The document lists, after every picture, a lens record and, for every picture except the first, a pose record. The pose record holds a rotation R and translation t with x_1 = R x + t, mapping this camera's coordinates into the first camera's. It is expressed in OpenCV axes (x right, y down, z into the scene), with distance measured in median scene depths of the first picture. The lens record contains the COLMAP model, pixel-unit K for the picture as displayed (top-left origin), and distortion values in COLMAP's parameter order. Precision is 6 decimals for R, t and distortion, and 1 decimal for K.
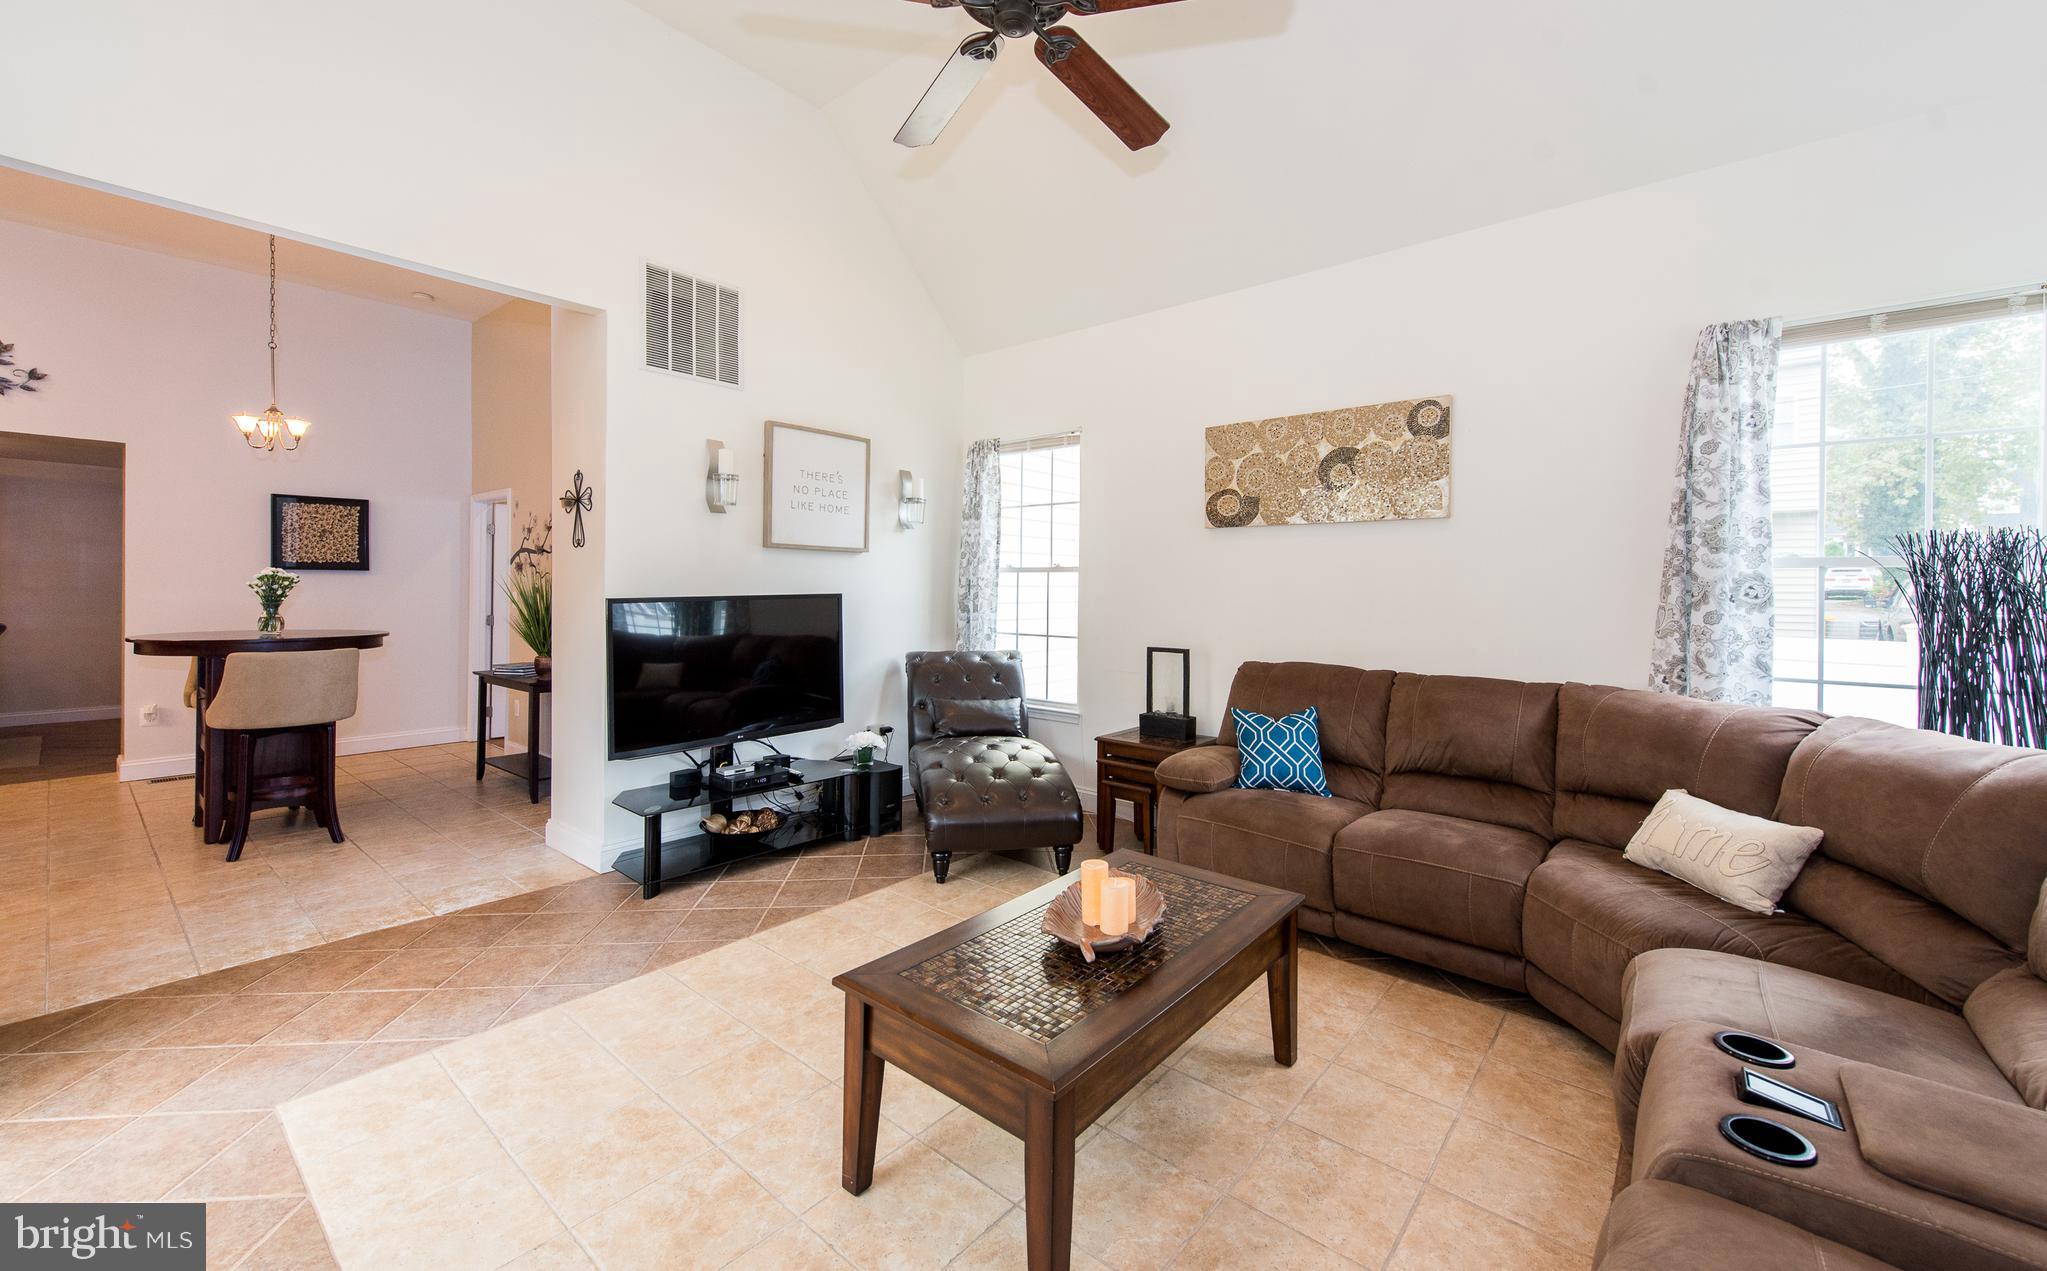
lens RADIAL K [[769.7, 0, 974.7], [0, 769.7, 587.9], [0, 0, 1]] dist [0.009751, -0.000118]
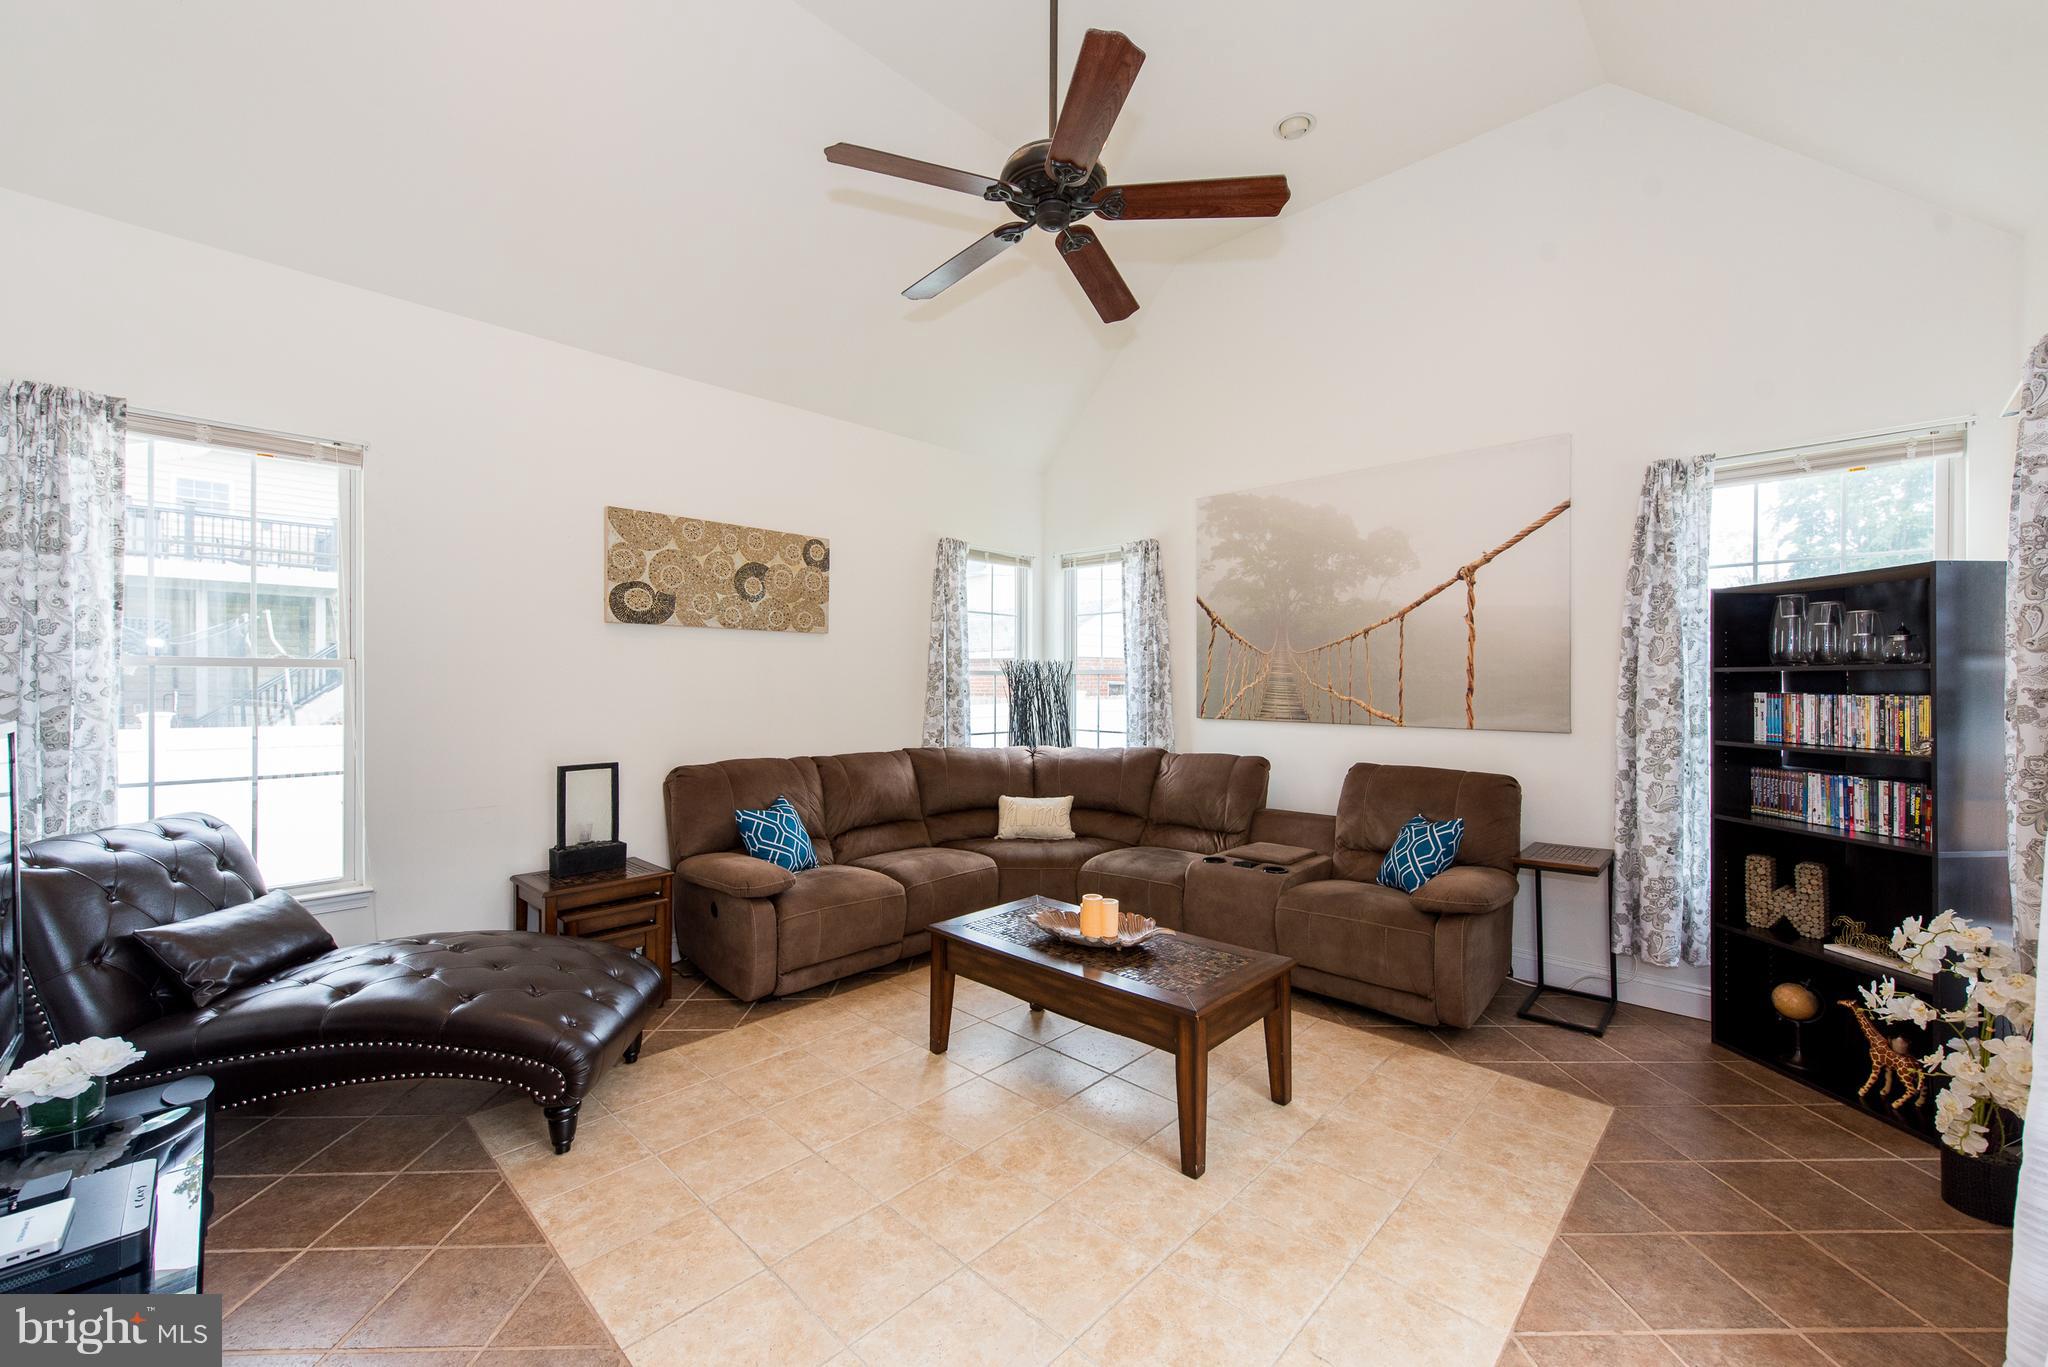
lens RADIAL K [[795.8, 0, 1033.2], [0, 795.8, 685.4], [0, 0, 1]] dist [0.016927, -0.003253]
pose [[0.056866, -0.015879, 0.998256, -0.608322], [-0.001696, 0.999871, 0.016002, -0.022265], [-0.998380, -0.002603, 0.056832, 0.496801]]
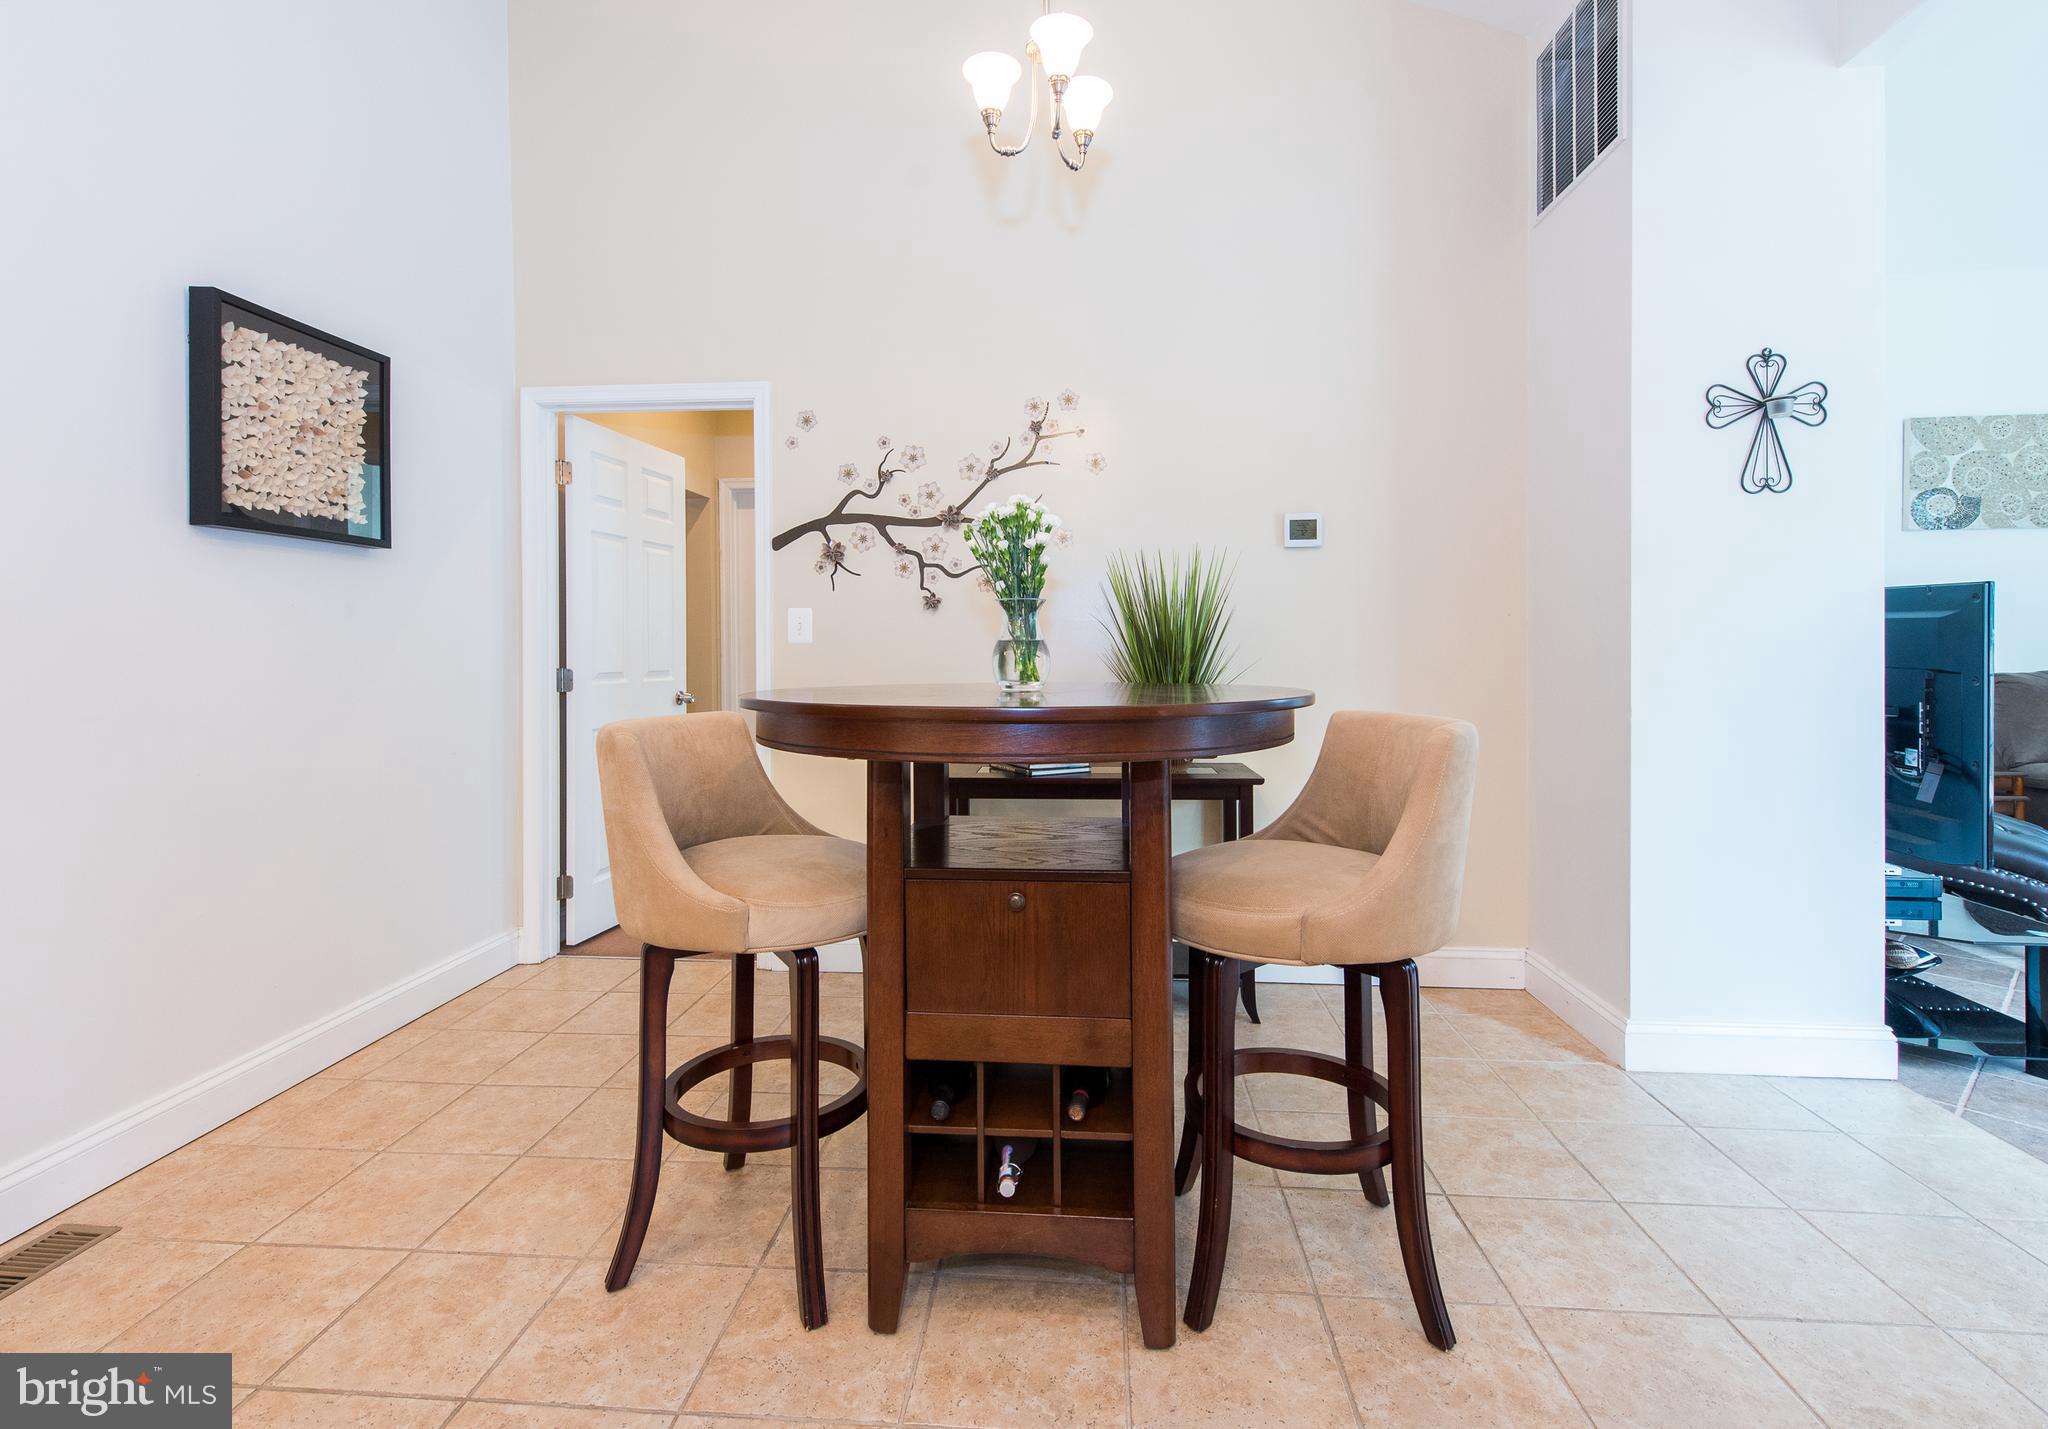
lens RADIAL K [[941.6, 0, 1009.4], [0, 941.6, 661.0], [0, 0, 1]] dist [0.011544, -0.002700]
pose [[0.813505, -0.023633, 0.581078, -1.269722], [0.015903, 0.999704, 0.018394, 0.040221], [-0.581341, -0.005723, 0.813640, 0.748056]]
